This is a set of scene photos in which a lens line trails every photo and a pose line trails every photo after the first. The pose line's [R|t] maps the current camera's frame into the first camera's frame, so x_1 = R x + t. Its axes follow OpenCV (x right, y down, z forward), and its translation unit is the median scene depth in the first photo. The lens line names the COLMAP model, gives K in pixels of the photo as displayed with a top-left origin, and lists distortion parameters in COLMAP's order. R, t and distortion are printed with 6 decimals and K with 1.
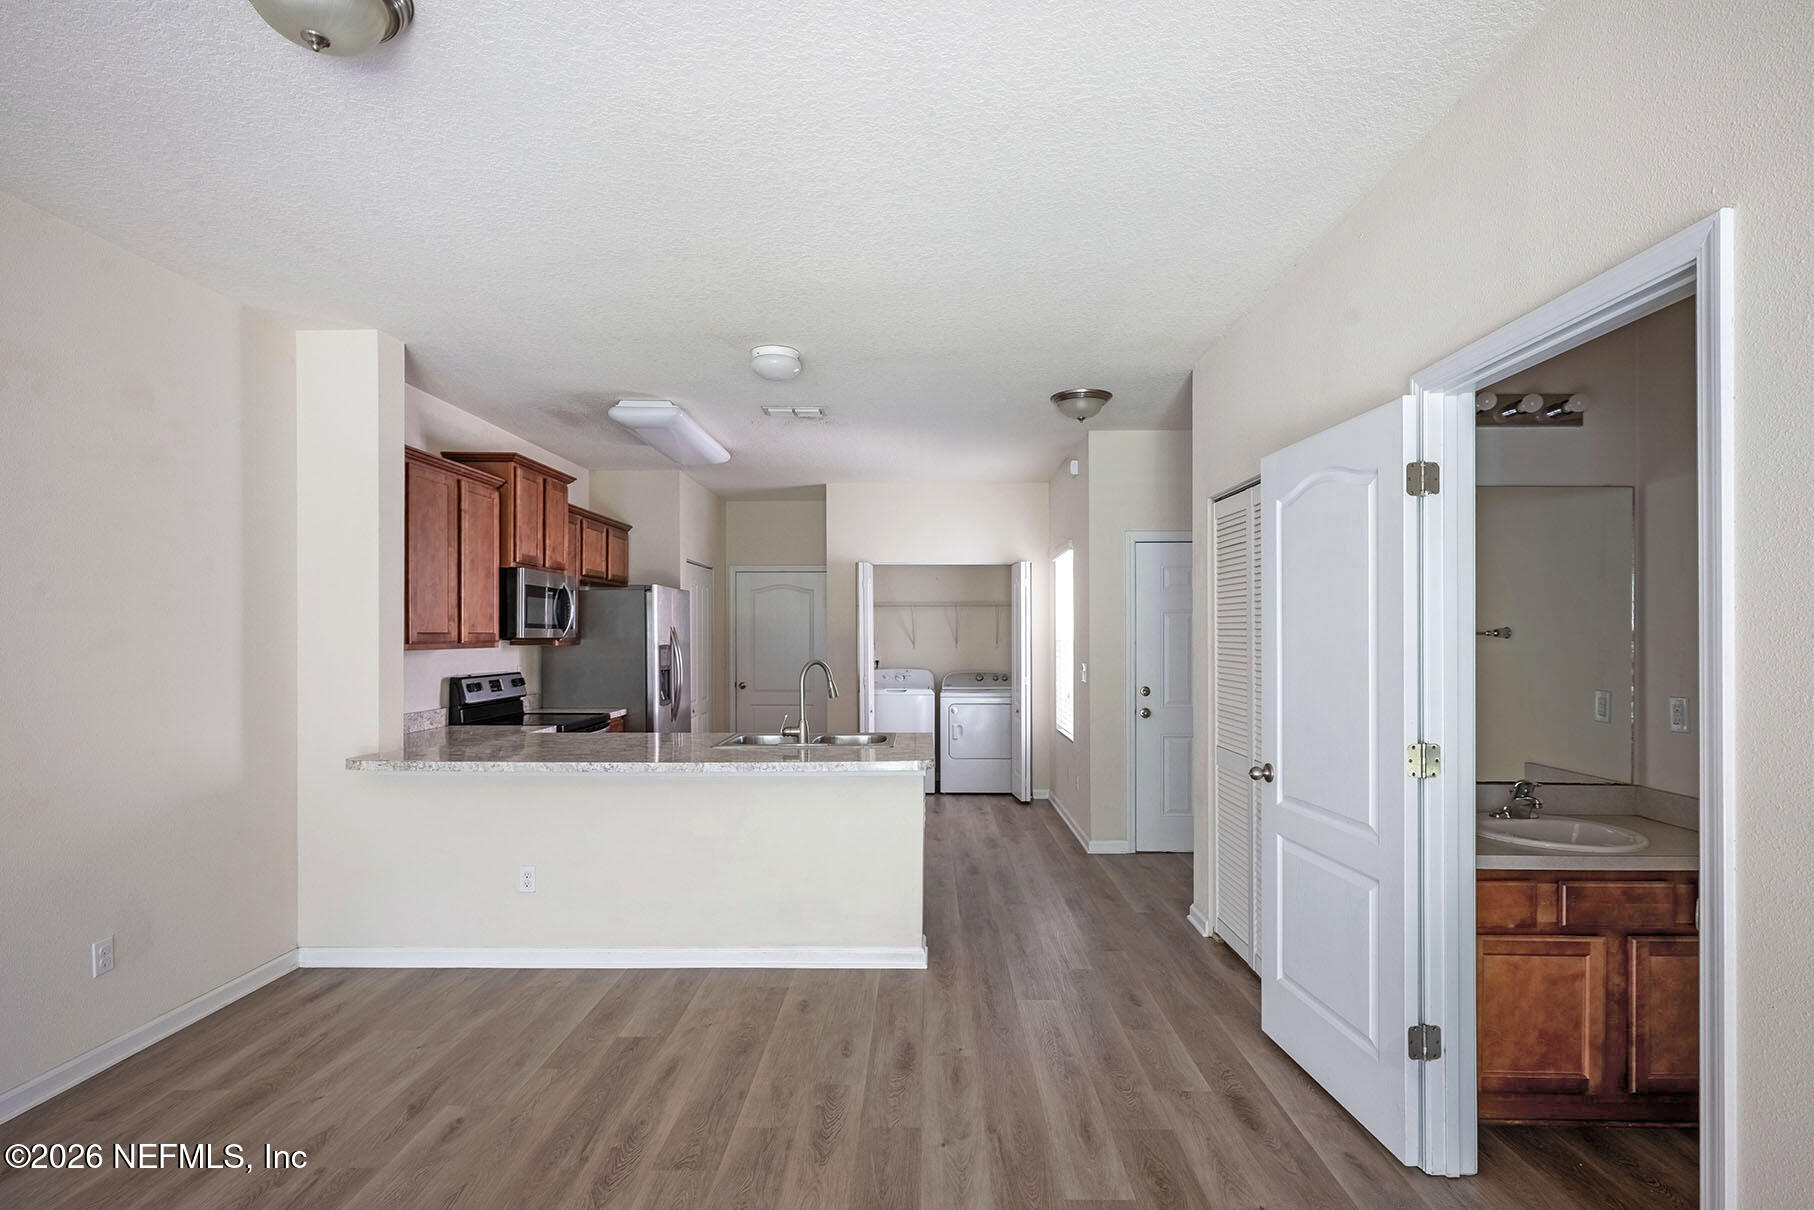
lens RADIAL K [[874.2, 0, 915.3], [0, 874.2, 639.7], [0, 0, 1]] dist [-0.005515, 0.004400]
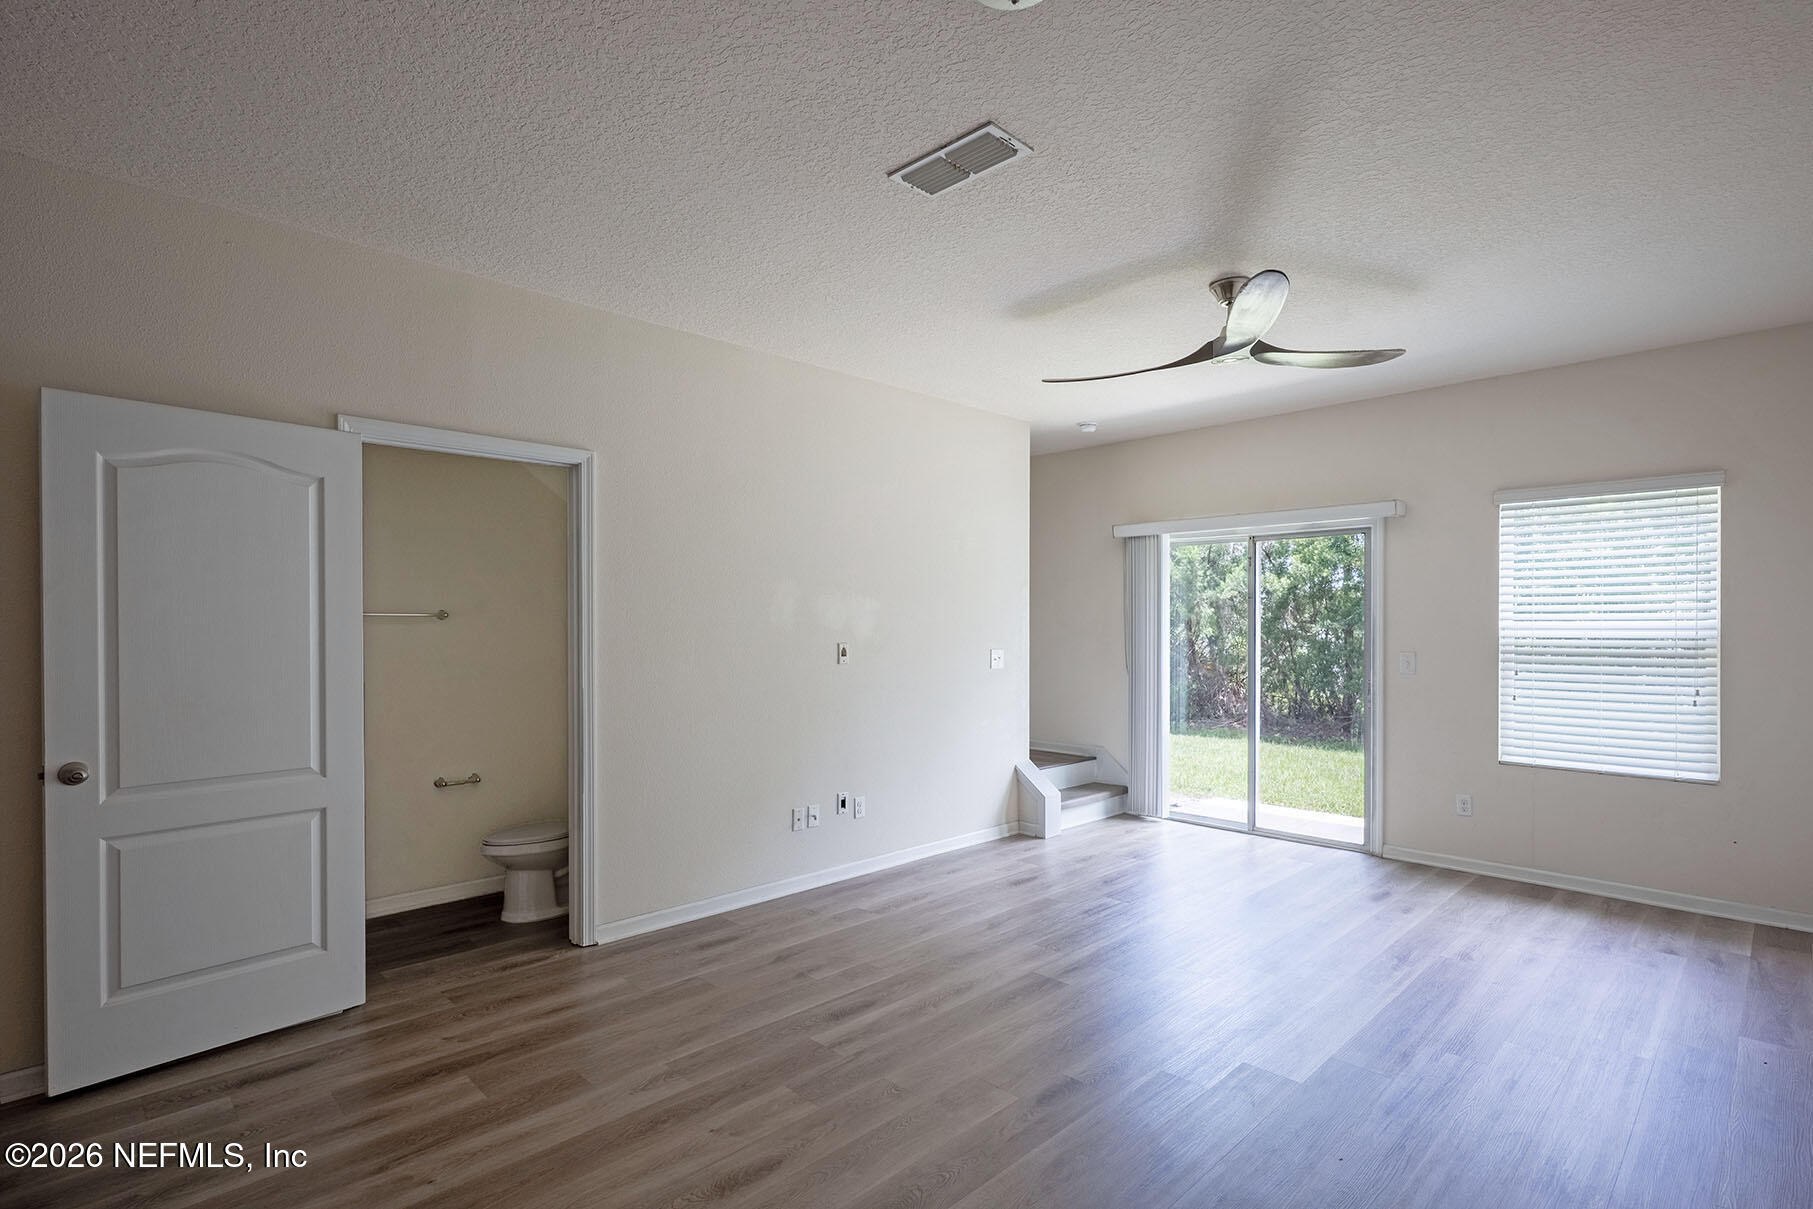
lens RADIAL K [[873.7, 0, 913.4], [0, 873.7, 626.3], [0, 0, 1]] dist [-0.005515, 0.004400]
pose [[-0.713077, -0.000934, 0.701085, -0.475270], [0.004403, 0.999973, 0.005810, 0.006557], [-0.701072, 0.007230, -0.713054, 0.652123]]
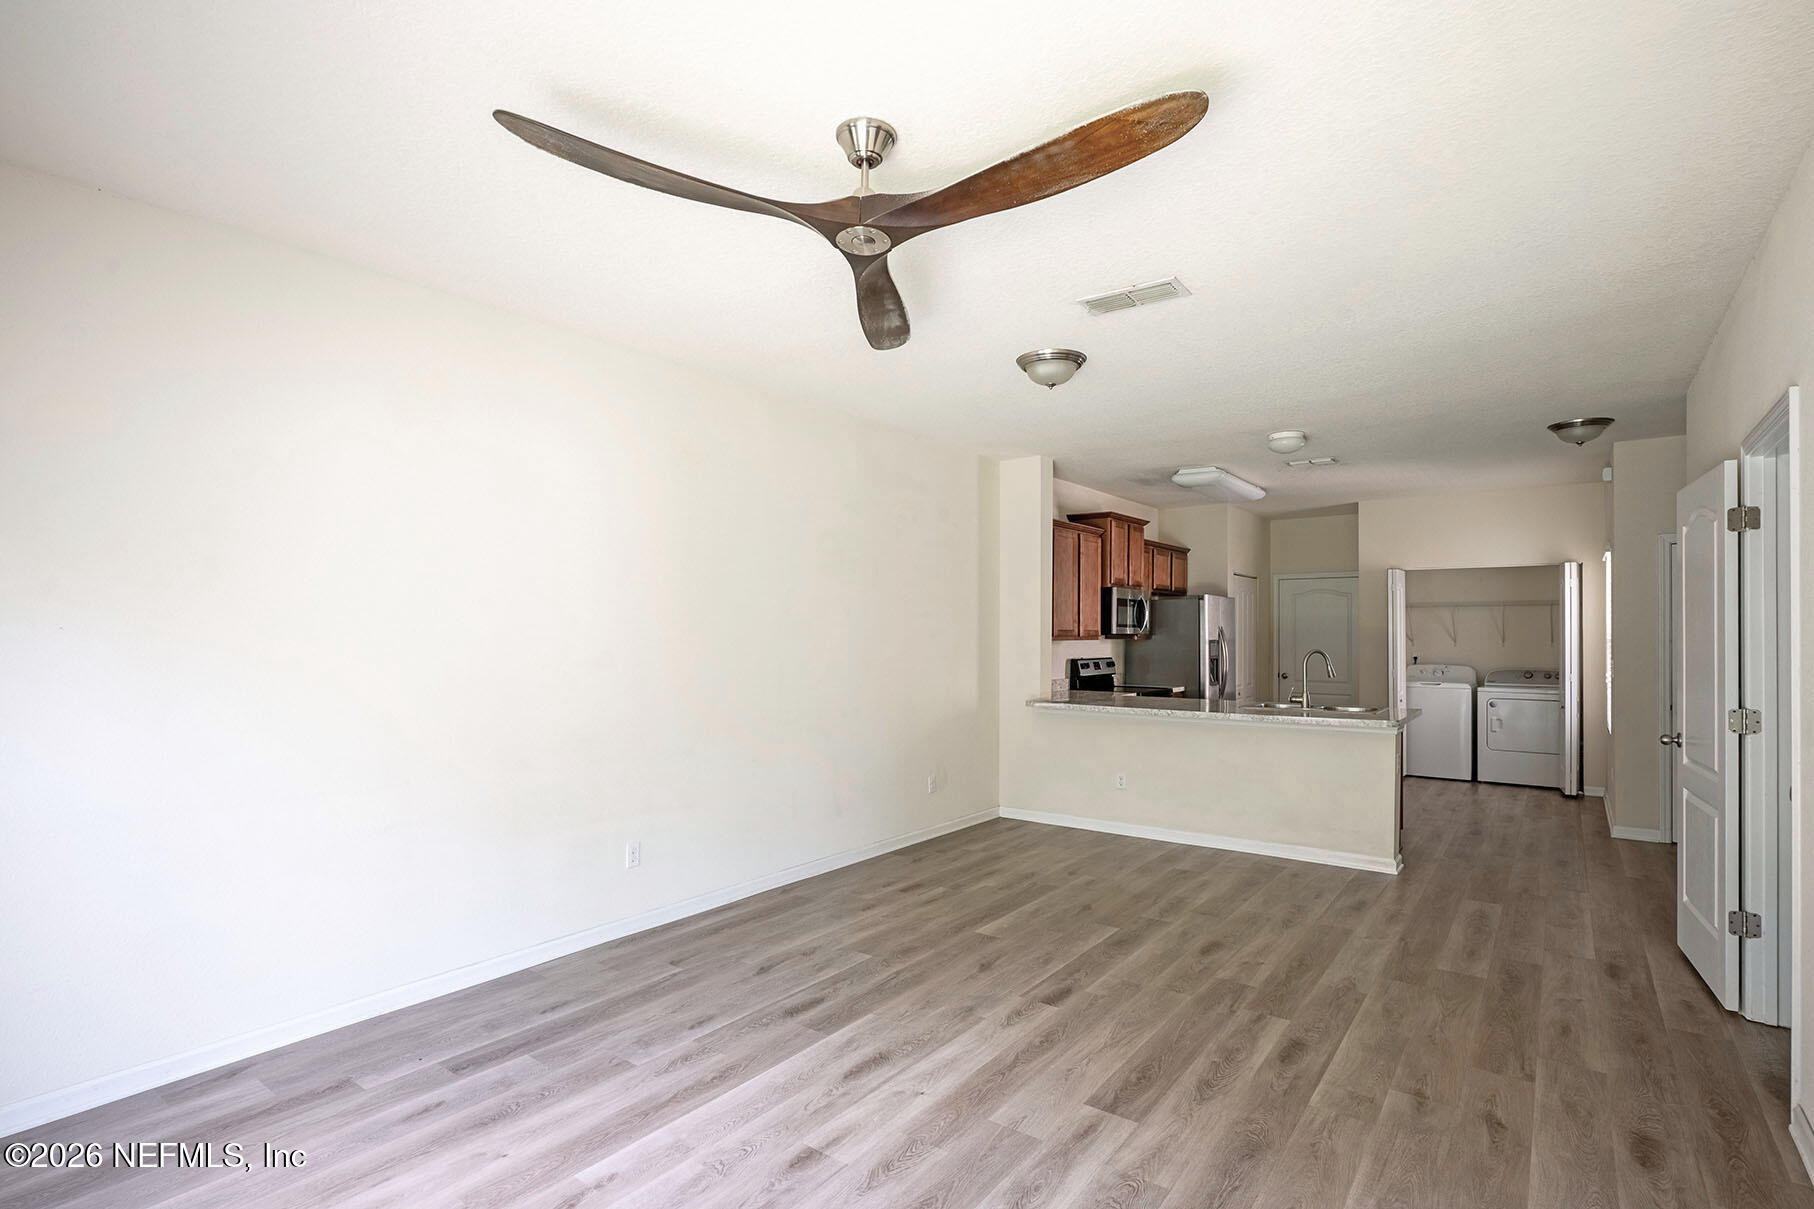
lens RADIAL K [[874.2, 0, 908.7], [0, 874.2, 630.5], [0, 0, 1]] dist [-0.005515, 0.004400]
pose [[0.806462, 0.001380, -0.591284, 0.158591], [-0.007057, 0.999949, -0.007291, 0.006055], [0.591243, 0.010052, 0.806431, -0.437683]]
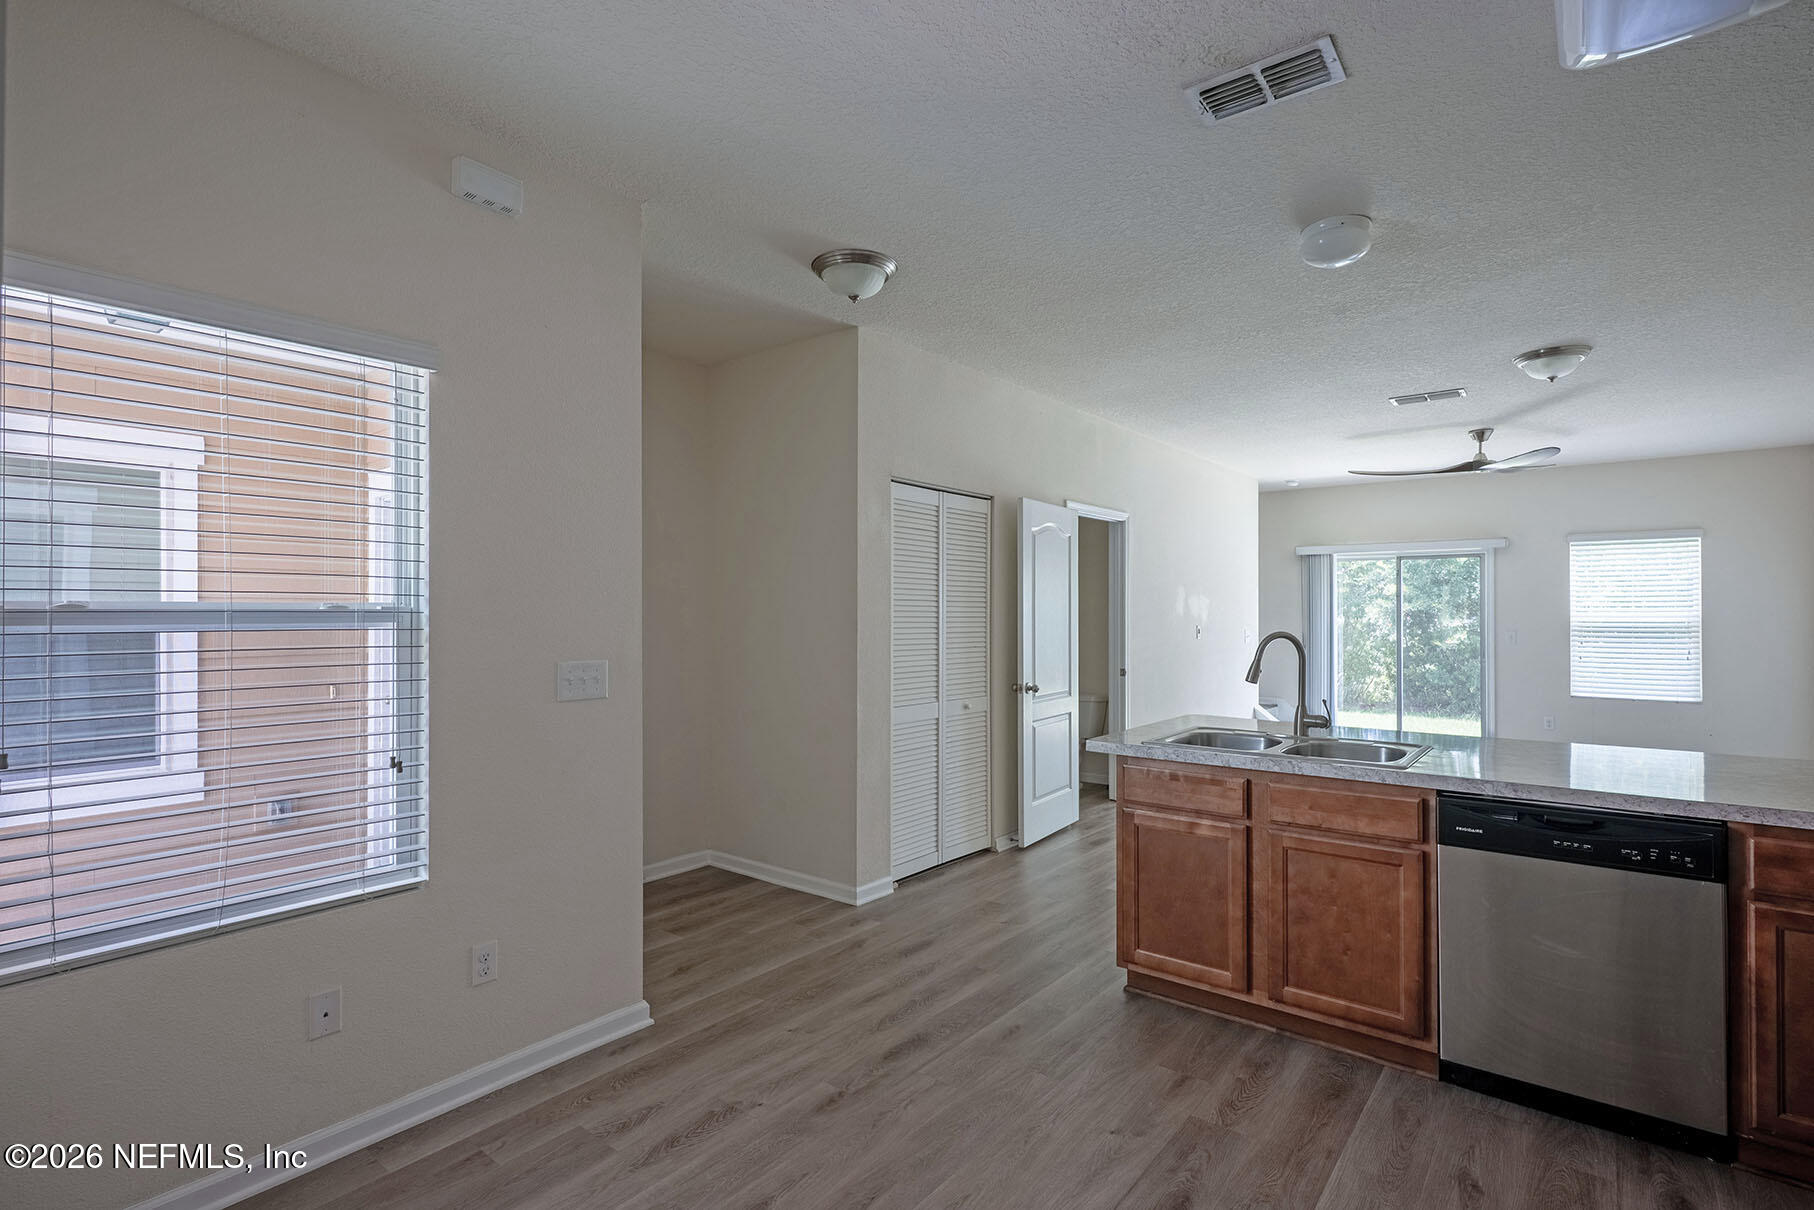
lens RADIAL K [[874.2, 0, 904.4], [0, 874.2, 608.7], [0, 0, 1]] dist [-0.005515, 0.004400]
pose [[-0.788124, 0.001576, 0.615515, -0.280942], [0.002164, 0.999998, 0.000209, -0.000506], [-0.615513, 0.001497, -0.788125, 1.556854]]
